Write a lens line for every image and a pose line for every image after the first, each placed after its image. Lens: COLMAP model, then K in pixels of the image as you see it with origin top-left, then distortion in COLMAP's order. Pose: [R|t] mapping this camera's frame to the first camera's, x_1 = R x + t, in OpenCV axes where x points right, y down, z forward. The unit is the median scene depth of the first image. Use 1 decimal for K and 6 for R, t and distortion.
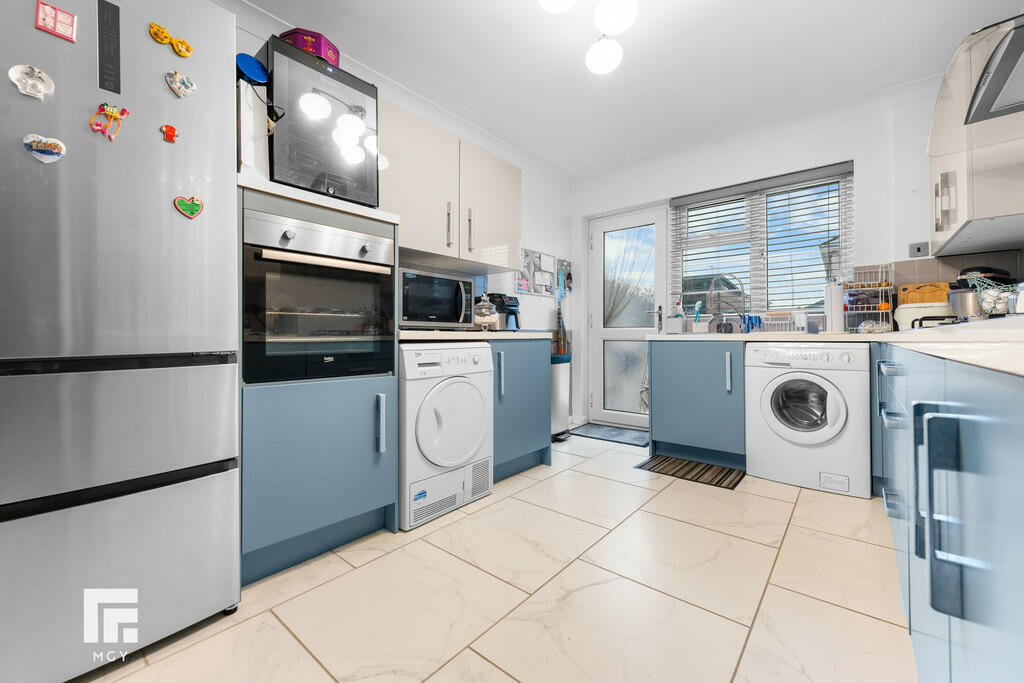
lens RADIAL K [[411.3, 0, 507.4], [0, 411.3, 339.7], [0, 0, 1]] dist [0.000523, -0.000582]
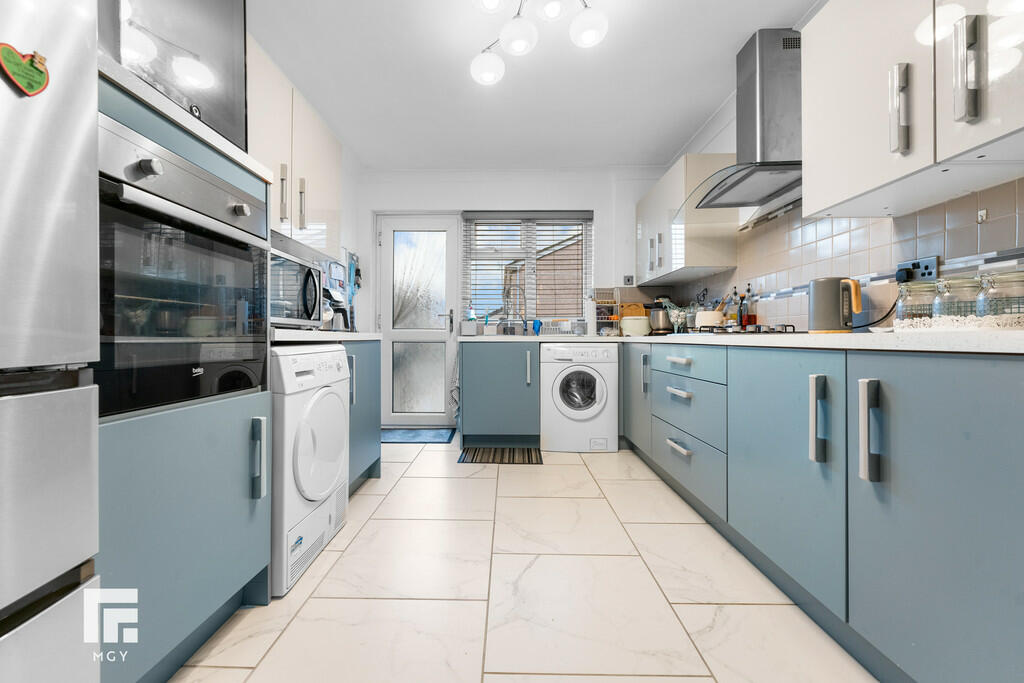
lens RADIAL K [[414.4, 0, 508.0], [0, 414.4, 343.5], [0, 0, 1]] dist [-0.003281, -0.000627]
pose [[0.772265, -0.005393, 0.635278, -0.302607], [0.002246, 0.999981, 0.005759, 0.000655], [-0.635297, -0.003020, 0.772262, 0.118662]]
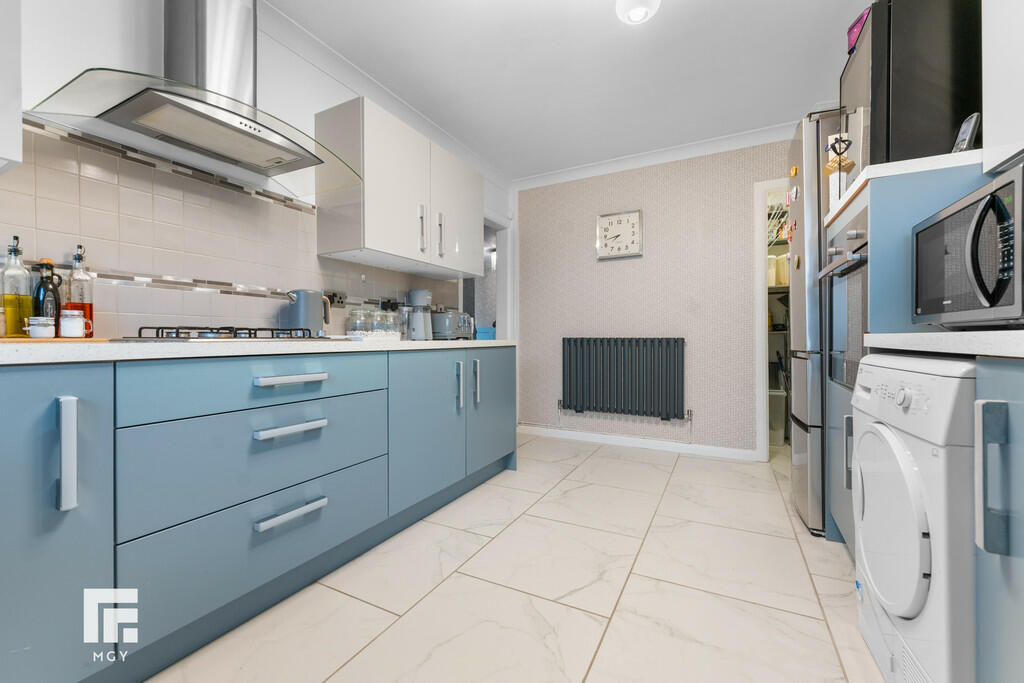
lens RADIAL K [[419.5, 0, 512.0], [0, 419.5, 341.5], [0, 0, 1]] dist [-0.000456, -0.000196]
pose [[-0.975640, 0.011047, -0.219100, 0.352498], [0.008703, 0.999894, 0.011658, -0.013768], [0.219205, 0.009467, -0.975633, 1.165238]]
